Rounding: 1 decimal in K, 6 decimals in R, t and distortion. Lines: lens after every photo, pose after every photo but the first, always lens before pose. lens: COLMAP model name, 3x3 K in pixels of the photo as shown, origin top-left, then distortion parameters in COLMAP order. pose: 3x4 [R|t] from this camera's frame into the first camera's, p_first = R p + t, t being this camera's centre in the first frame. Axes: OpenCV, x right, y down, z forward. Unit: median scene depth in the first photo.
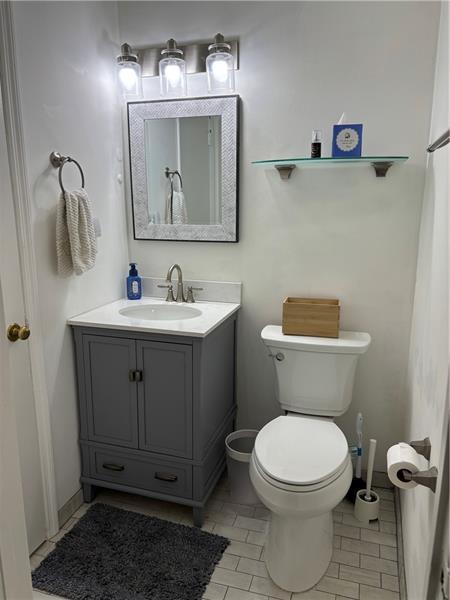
lens RADIAL K [[453.7, 0, 225.0], [0, 453.7, 300.0], [0, 0, 1]] dist [0.043451, -0.058856]
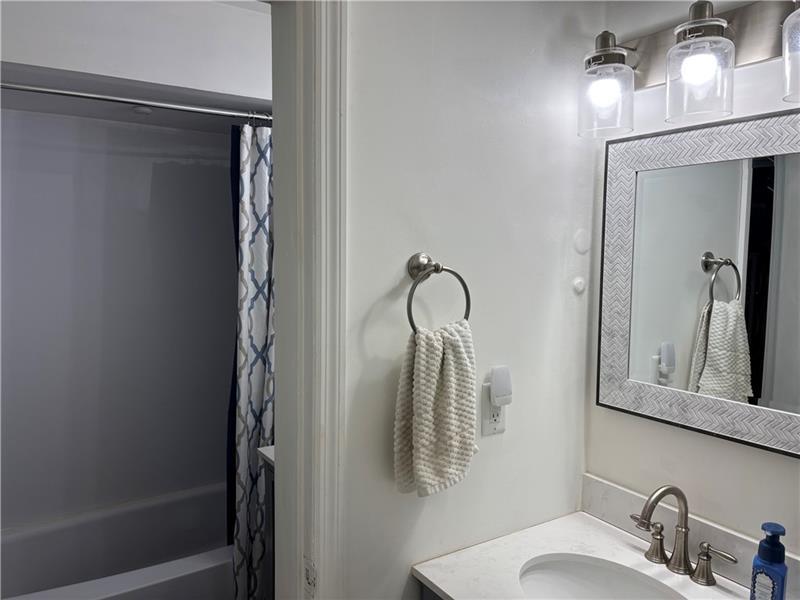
lens RADIAL K [[604.9, 0, 400.7], [0, 604.9, 305.6], [0, 0, 1]] dist [0.043451, -0.058856]
pose [[0.770486, 0.066716, -0.633957, 0.053890], [-0.149549, 0.985671, -0.078027, -0.178013], [0.619667, 0.154926, 0.769422, 0.392256]]
